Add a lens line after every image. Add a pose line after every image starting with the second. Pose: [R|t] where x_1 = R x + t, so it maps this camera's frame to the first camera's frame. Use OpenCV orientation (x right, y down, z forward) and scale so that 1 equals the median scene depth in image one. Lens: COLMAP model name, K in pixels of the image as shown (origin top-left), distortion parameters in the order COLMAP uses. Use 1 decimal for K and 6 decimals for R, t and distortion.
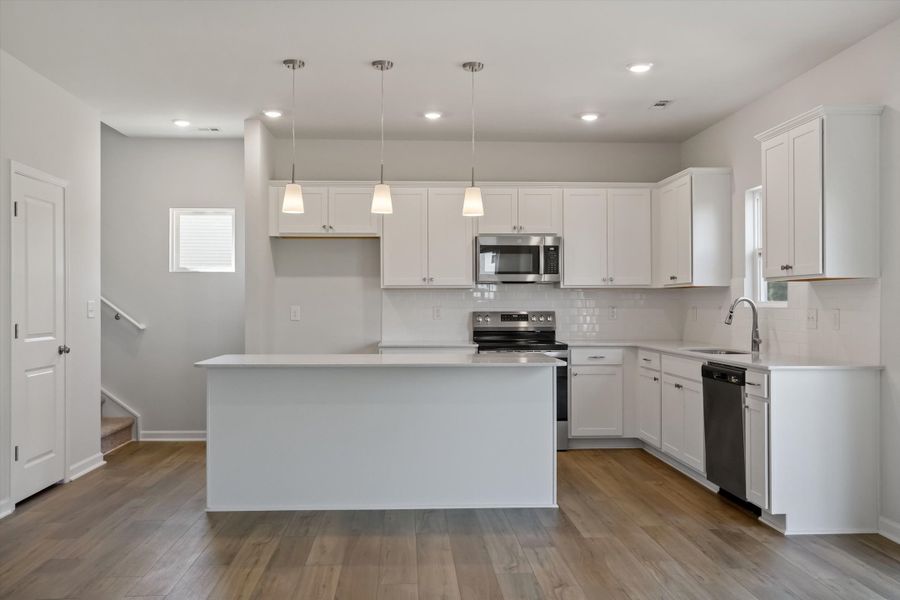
lens RADIAL K [[765.6, 0, 446.8], [0, 765.6, 303.7], [0, 0, 1]] dist [0.009548, 0.014348]
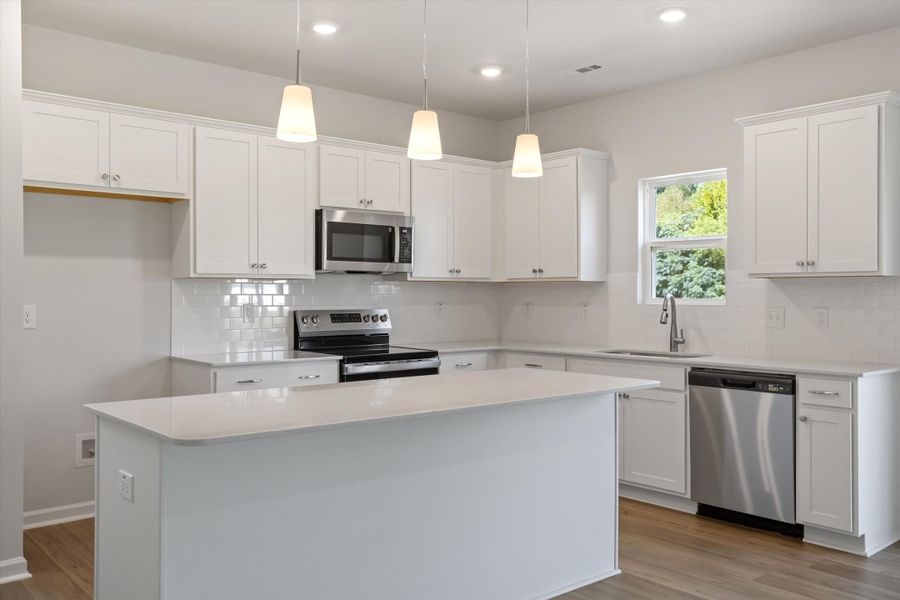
lens RADIAL K [[765.6, 0, 449.4], [0, 765.6, 294.3], [0, 0, 1]] dist [0.009548, 0.014348]
pose [[0.807059, 0.003241, 0.590462, -0.307941], [-0.002320, 0.999995, -0.002317, -0.004343], [-0.590467, 0.000500, 0.807062, 0.342901]]
